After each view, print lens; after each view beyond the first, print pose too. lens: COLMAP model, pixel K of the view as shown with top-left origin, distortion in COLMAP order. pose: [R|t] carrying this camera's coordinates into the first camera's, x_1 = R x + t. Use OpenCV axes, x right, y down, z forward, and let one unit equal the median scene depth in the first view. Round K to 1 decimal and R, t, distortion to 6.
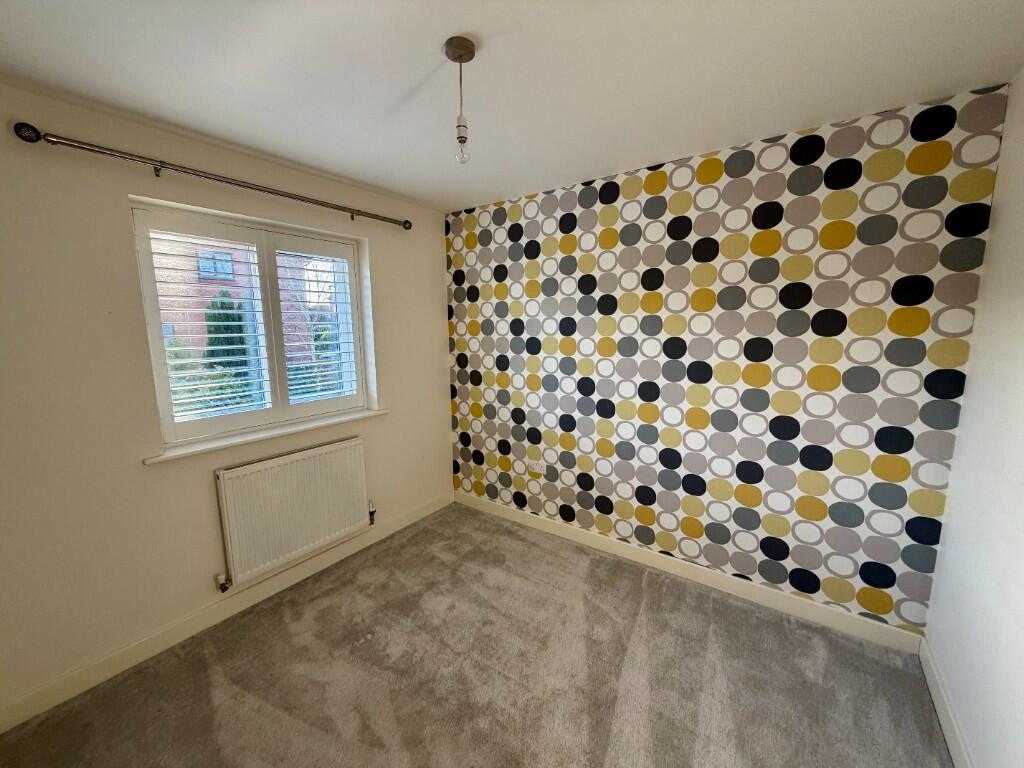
lens RADIAL K [[406.5, 0, 510.5], [0, 406.5, 384.8], [0, 0, 1]] dist [0.001867, 0.000140]
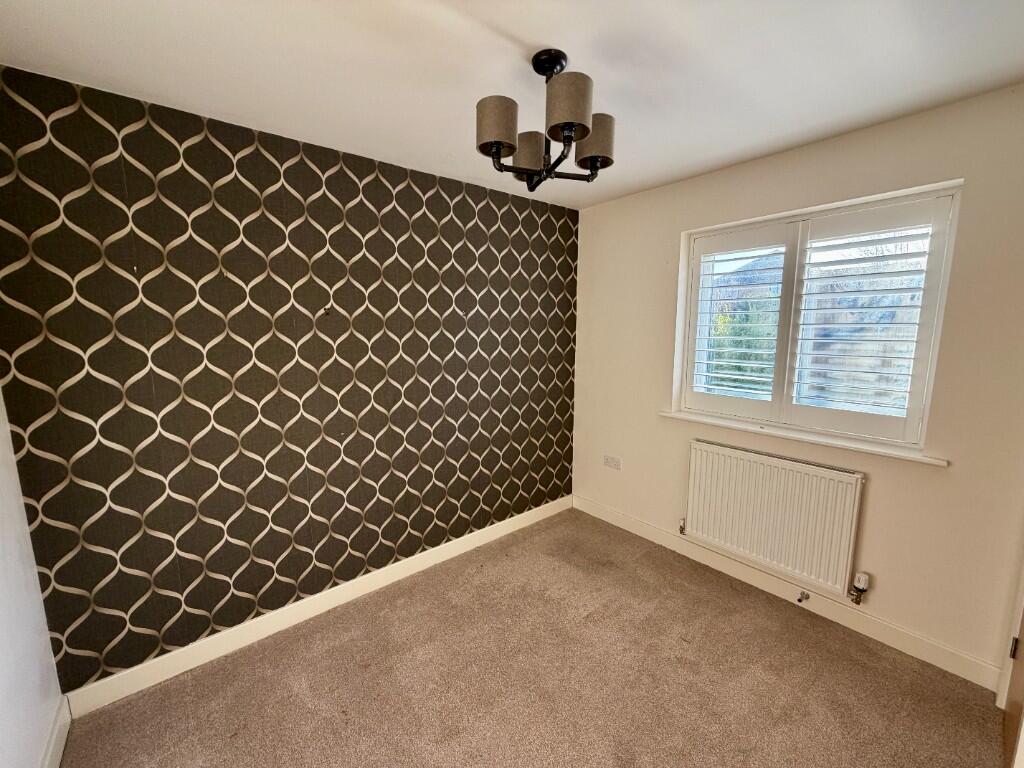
lens RADIAL K [[406.5, 0, 510.5], [0, 406.5, 384.8], [0, 0, 1]] dist [0.001867, 0.000140]
pose [[-0.239159, 0.151073, -0.959156, 0.549539], [-0.131500, 0.973682, 0.186150, -0.101650], [0.962035, 0.170648, -0.212998, 0.672631]]
